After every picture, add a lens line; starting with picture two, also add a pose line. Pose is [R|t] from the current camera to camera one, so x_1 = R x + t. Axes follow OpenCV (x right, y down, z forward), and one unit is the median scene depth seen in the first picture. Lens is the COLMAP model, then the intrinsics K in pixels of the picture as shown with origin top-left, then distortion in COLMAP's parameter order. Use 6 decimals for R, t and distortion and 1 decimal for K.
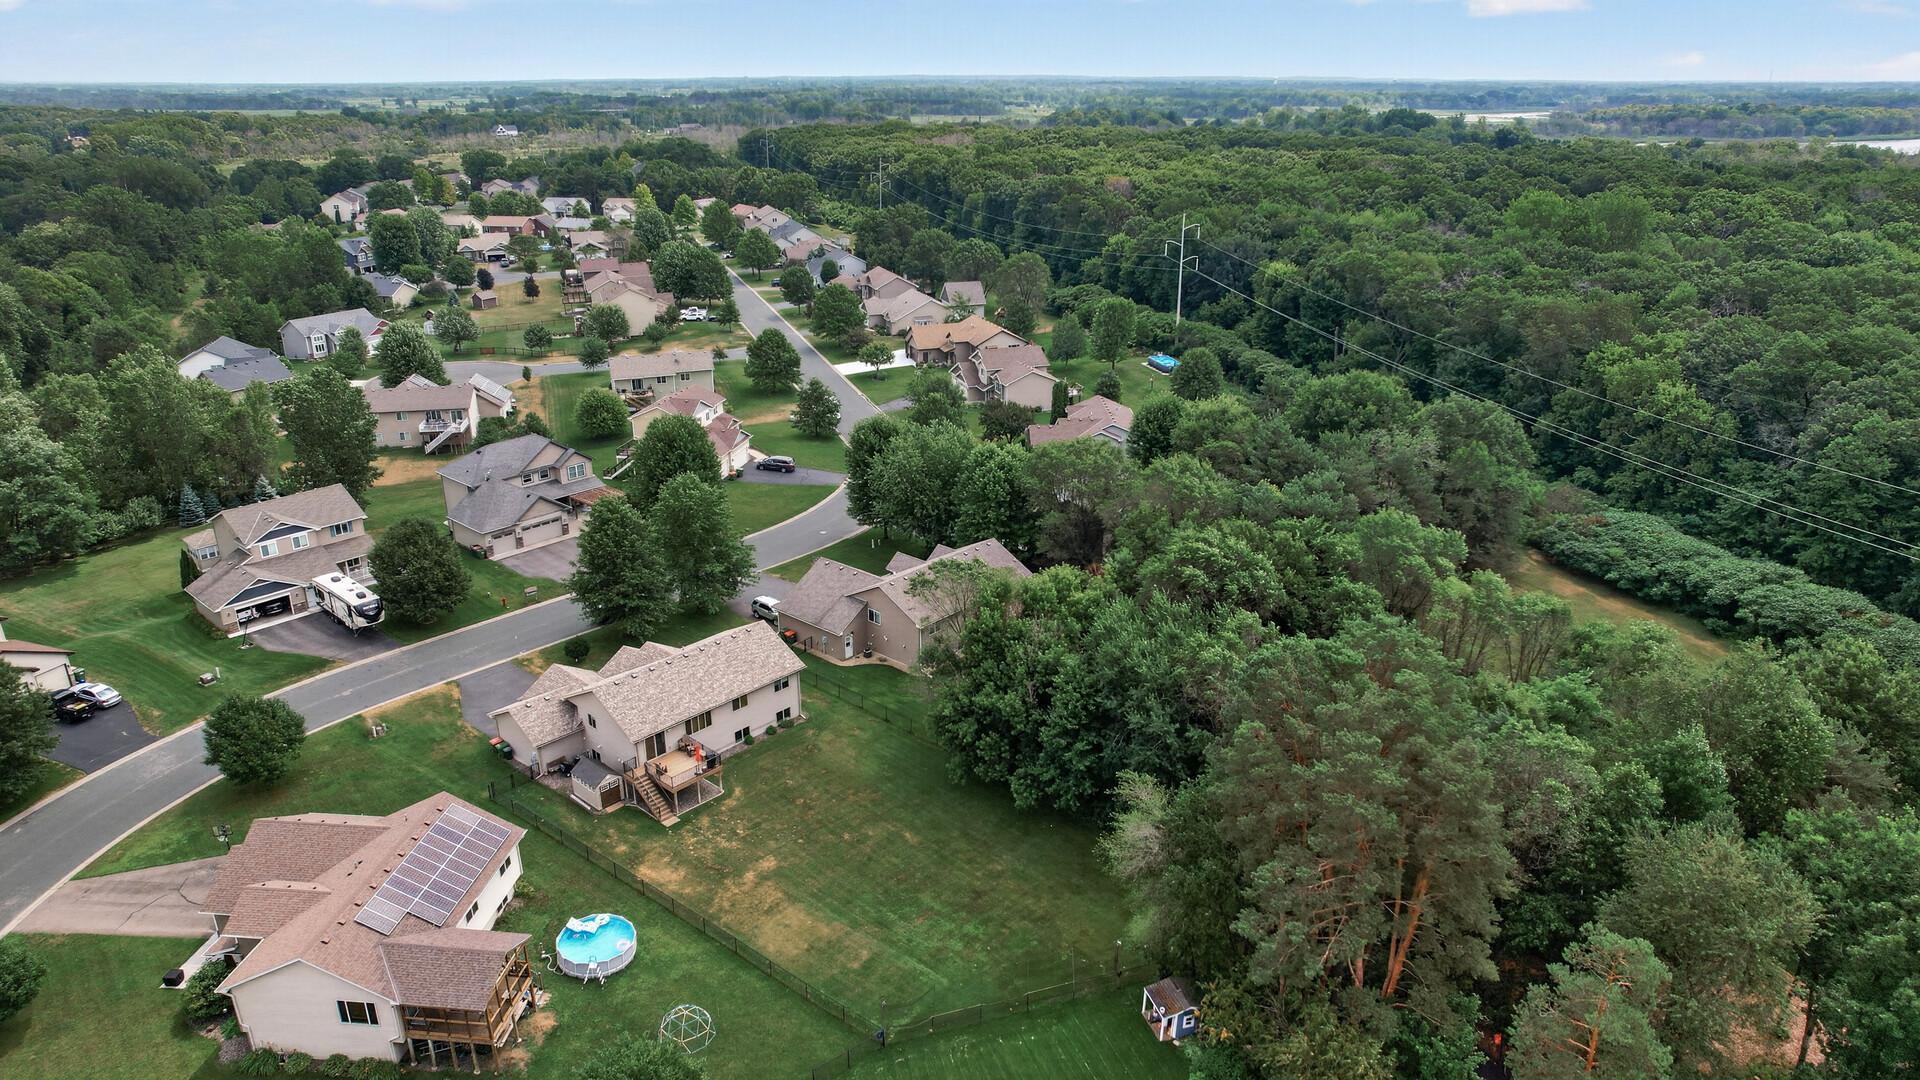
lens RADIAL K [[1241.3, 0, 966.3], [0, 1241.3, 532.2], [0, 0, 1]] dist [-0.064856, 0.050173]
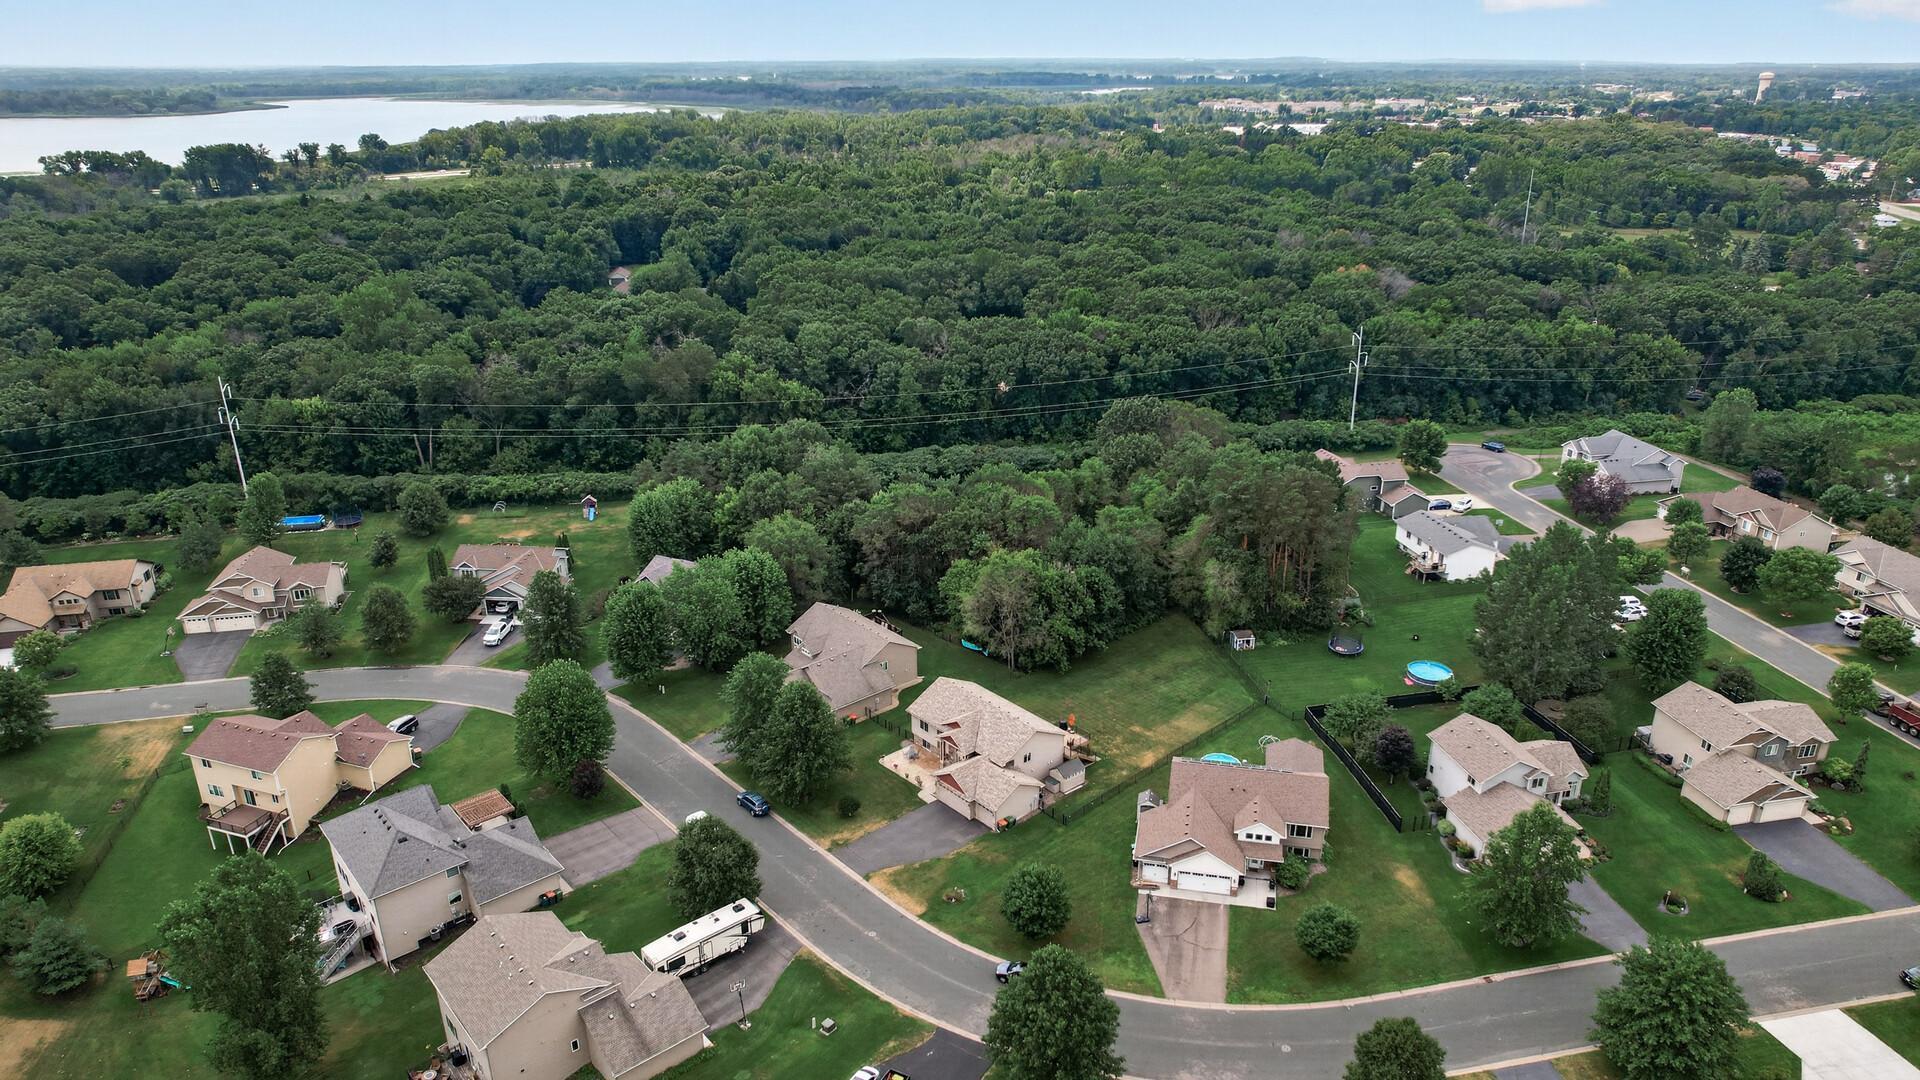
lens RADIAL K [[1262.3, 0, 960.0], [0, 1262.3, 540.0], [0, 0, 1]] dist [-0.063983, 0.072065]
pose [[0.115988, -0.362360, 0.924793, -1.475941], [0.347372, 0.887078, 0.304015, -0.512544], [-0.930527, 0.285985, 0.228764, 0.612945]]
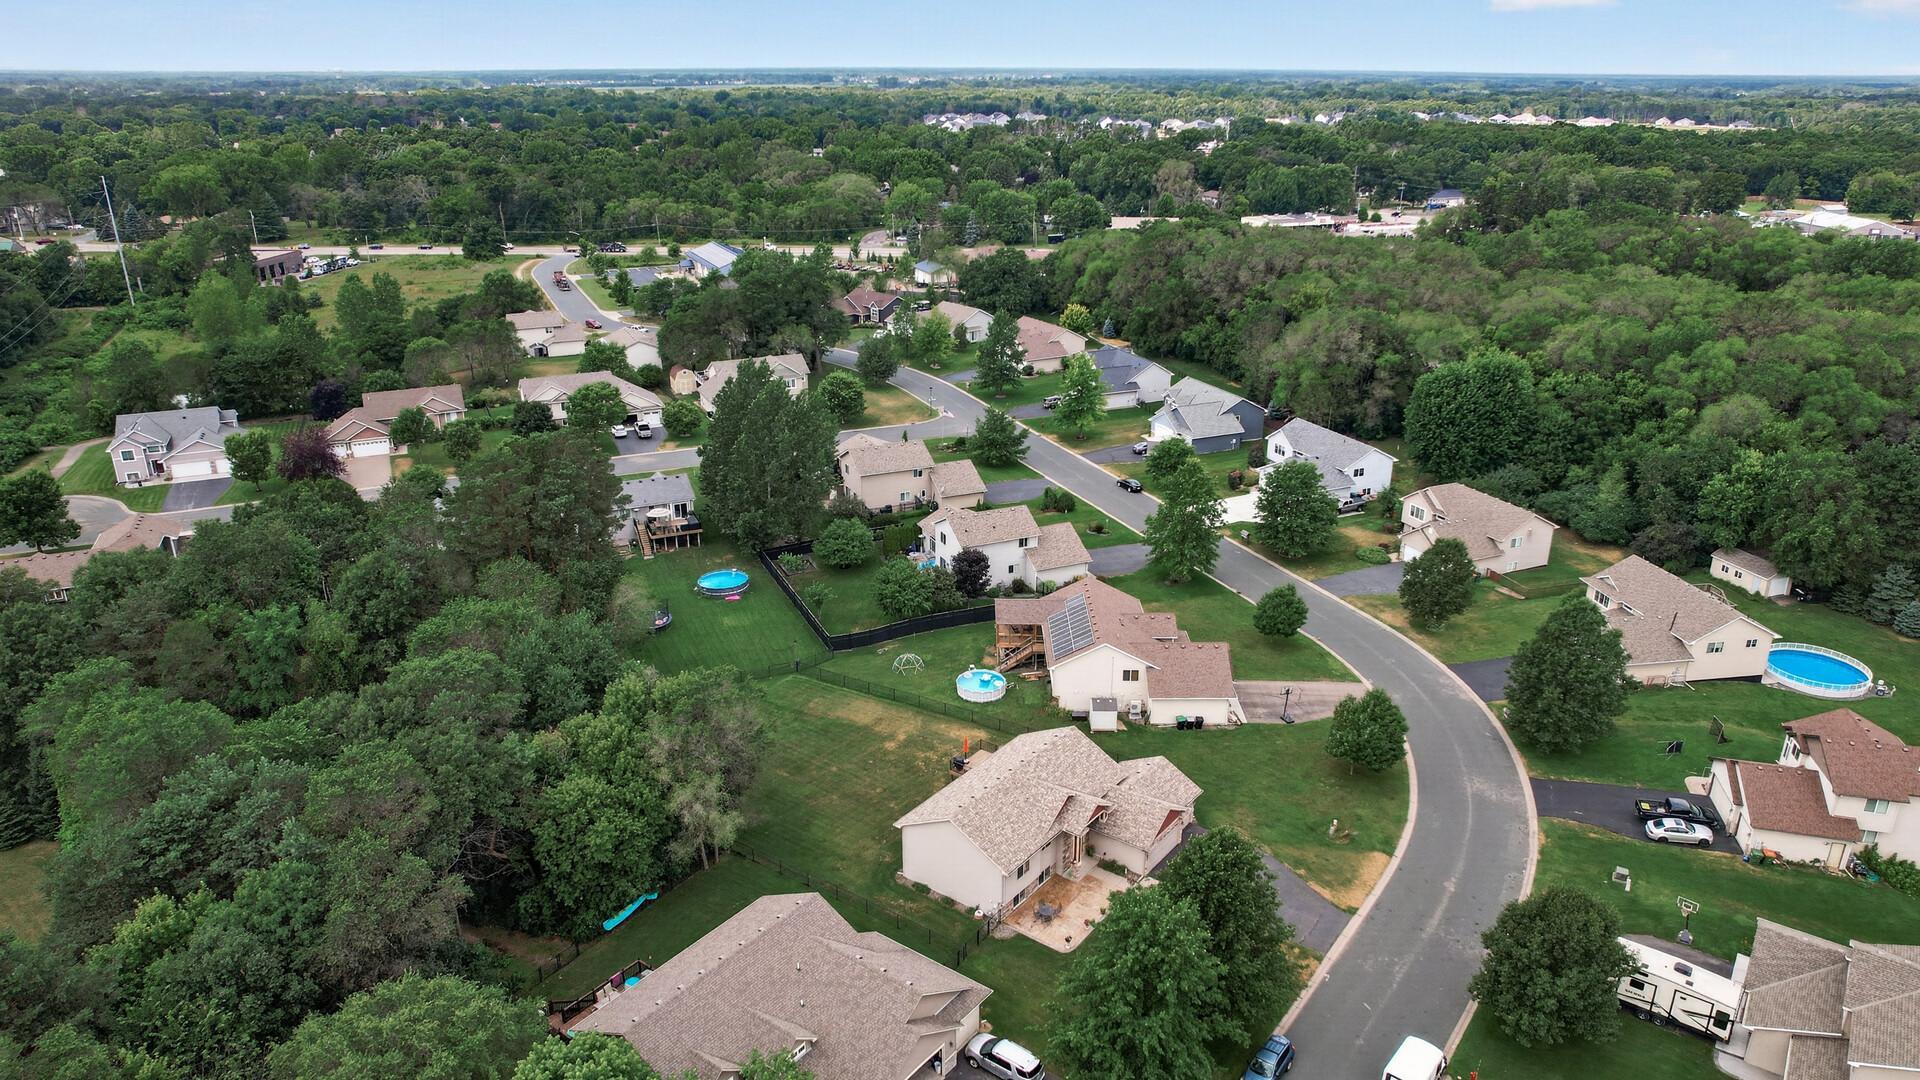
lens RADIAL K [[1257.3, 0, 971.0], [0, 1257.3, 541.1], [0, 0, 1]] dist [-0.070069, 0.047750]
pose [[-0.994384, 0.037196, -0.099076, -0.100554], [-0.037362, 0.752524, 0.657505, -0.654719], [0.099014, 0.657514, -0.746908, 1.550365]]
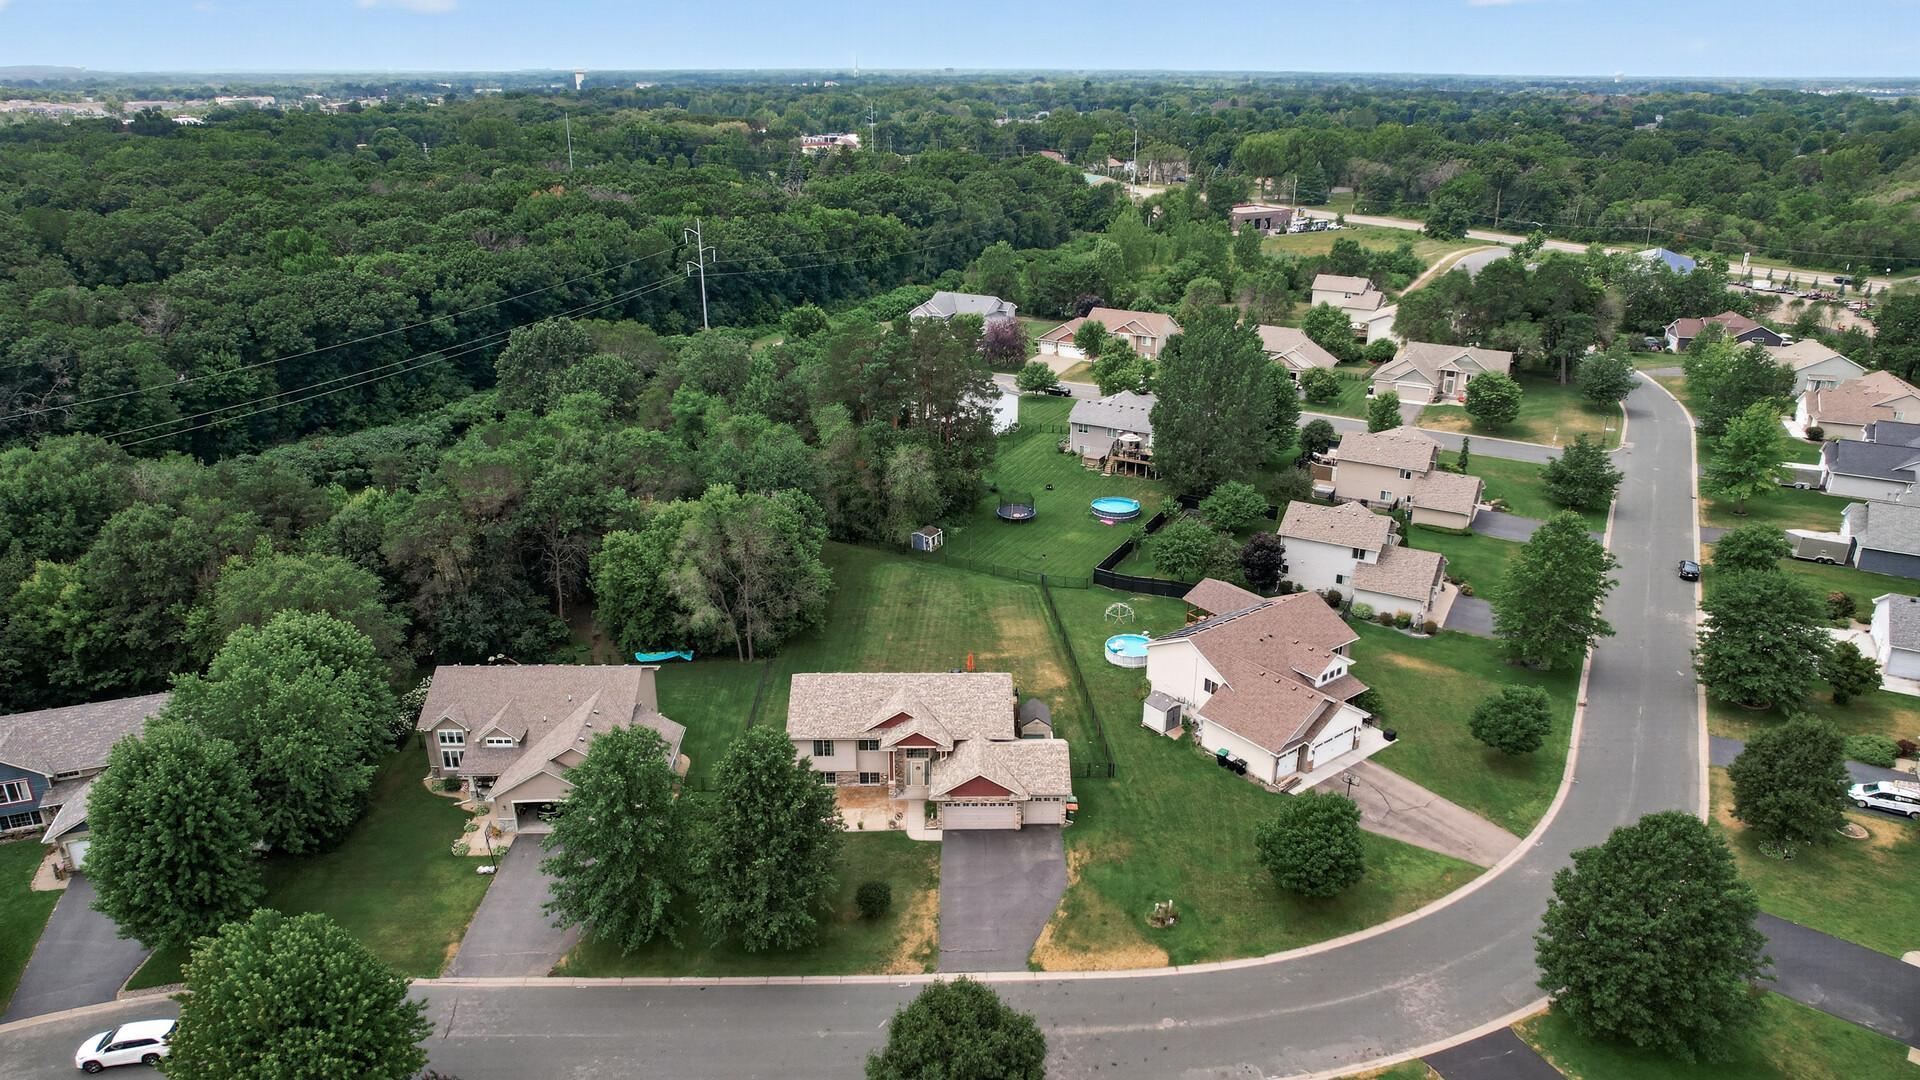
lens RADIAL K [[1257.3, 0, 971.0], [0, 1257.3, 541.1], [0, 0, 1]] dist [-0.070069, 0.047750]
pose [[-0.685856, -0.262228, 0.678850, -0.868851], [0.248007, 0.792761, 0.556796, -0.495462], [-0.684174, 0.550242, -0.478686, 1.322140]]
